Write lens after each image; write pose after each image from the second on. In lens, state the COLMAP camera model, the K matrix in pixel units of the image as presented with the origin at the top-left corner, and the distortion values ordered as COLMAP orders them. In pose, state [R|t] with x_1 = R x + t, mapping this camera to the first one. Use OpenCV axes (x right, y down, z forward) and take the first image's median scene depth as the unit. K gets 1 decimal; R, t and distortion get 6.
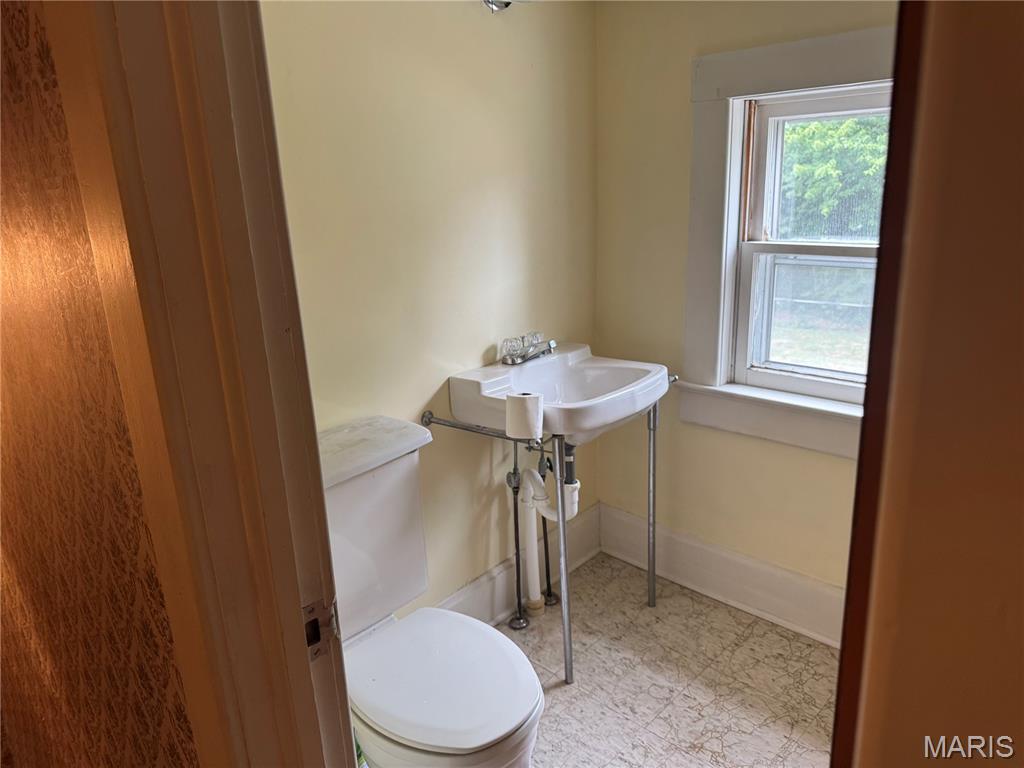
lens RADIAL K [[731.7, 0, 512.0], [0, 731.7, 384.0], [0, 0, 1]] dist [0.089939, -0.133353]
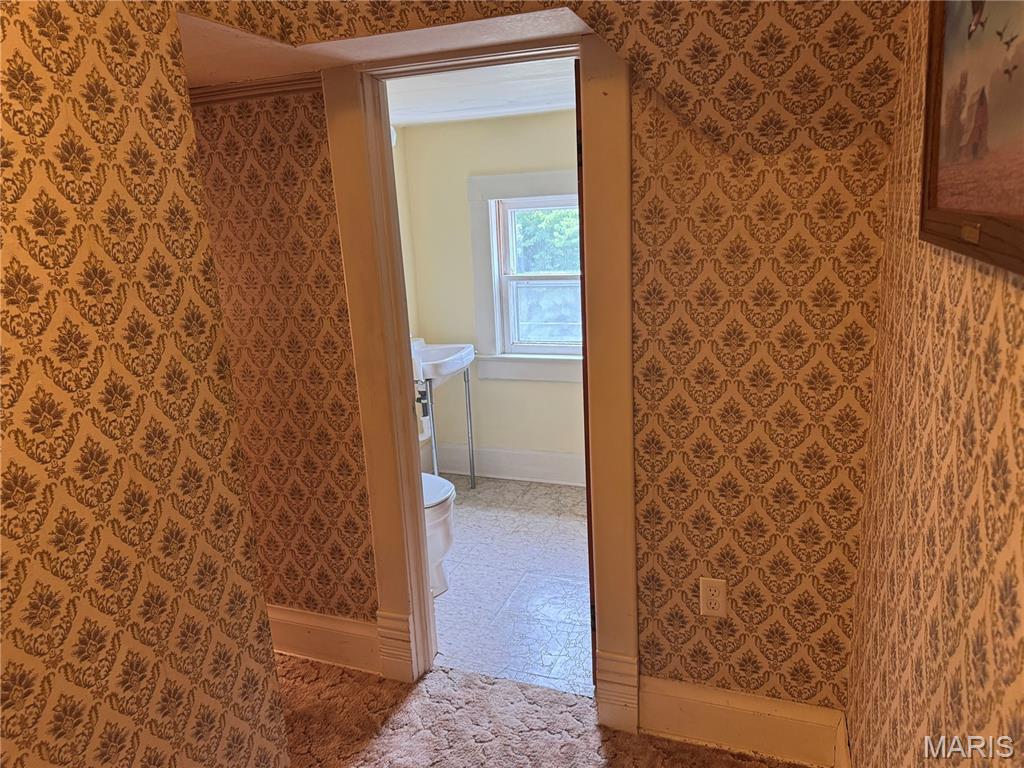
lens RADIAL K [[716.3, 0, 512.0], [0, 716.3, 384.0], [0, 0, 1]] dist [0.007024, -0.001310]
pose [[0.923025, -0.090453, 0.373957, -0.346927], [0.112879, 0.992864, -0.038459, 0.144240], [-0.367810, 0.077711, 0.926648, -0.621089]]
